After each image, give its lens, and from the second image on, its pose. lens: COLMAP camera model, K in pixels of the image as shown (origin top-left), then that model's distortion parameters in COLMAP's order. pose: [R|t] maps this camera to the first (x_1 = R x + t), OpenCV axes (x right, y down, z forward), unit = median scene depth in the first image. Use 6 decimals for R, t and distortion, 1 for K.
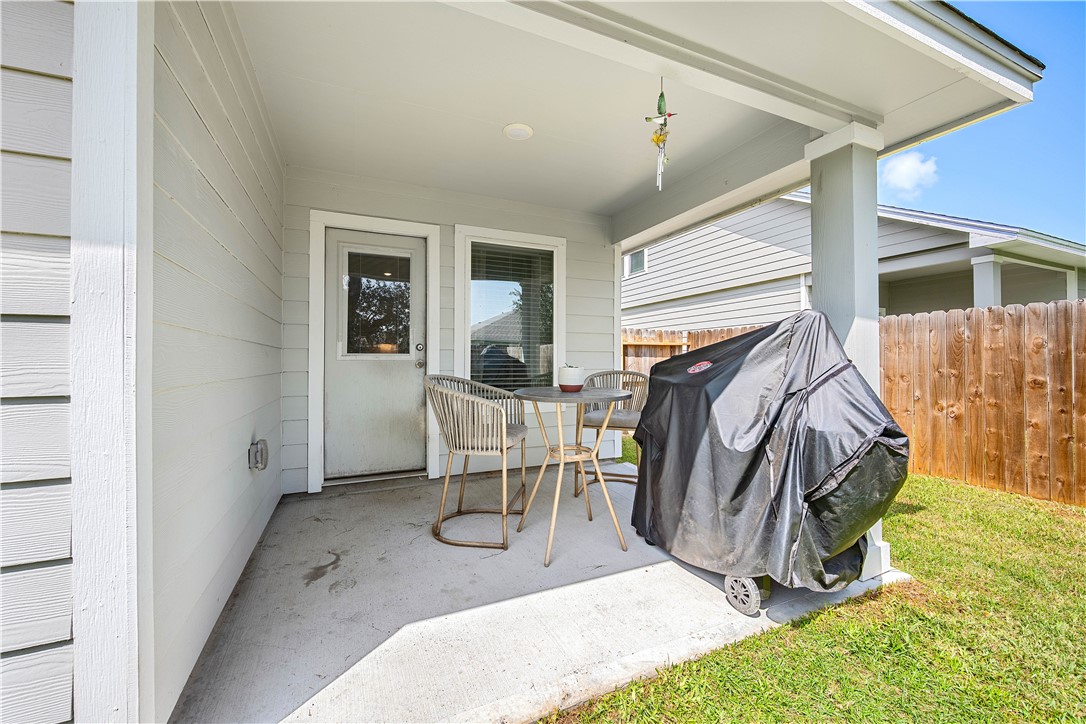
lens RADIAL K [[427.5, 0, 538.9], [0, 427.5, 365.1], [0, 0, 1]] dist [-0.000079, -0.000010]
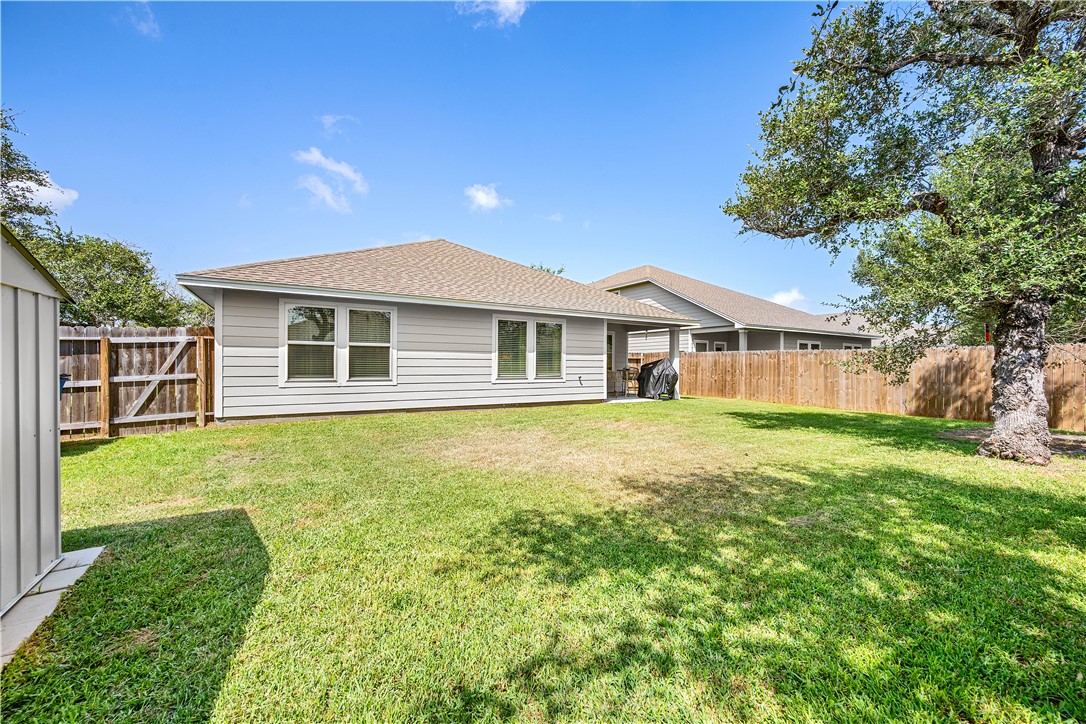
lens RADIAL K [[426.5, 0, 535.4], [0, 426.5, 366.8], [0, 0, 1]] dist [-0.000530, -0.000003]
pose [[0.994114, 0.003445, 0.108286, -0.872882], [-0.002377, 0.999947, -0.009991, 0.038925], [-0.108315, 0.009675, 0.994070, -2.220452]]
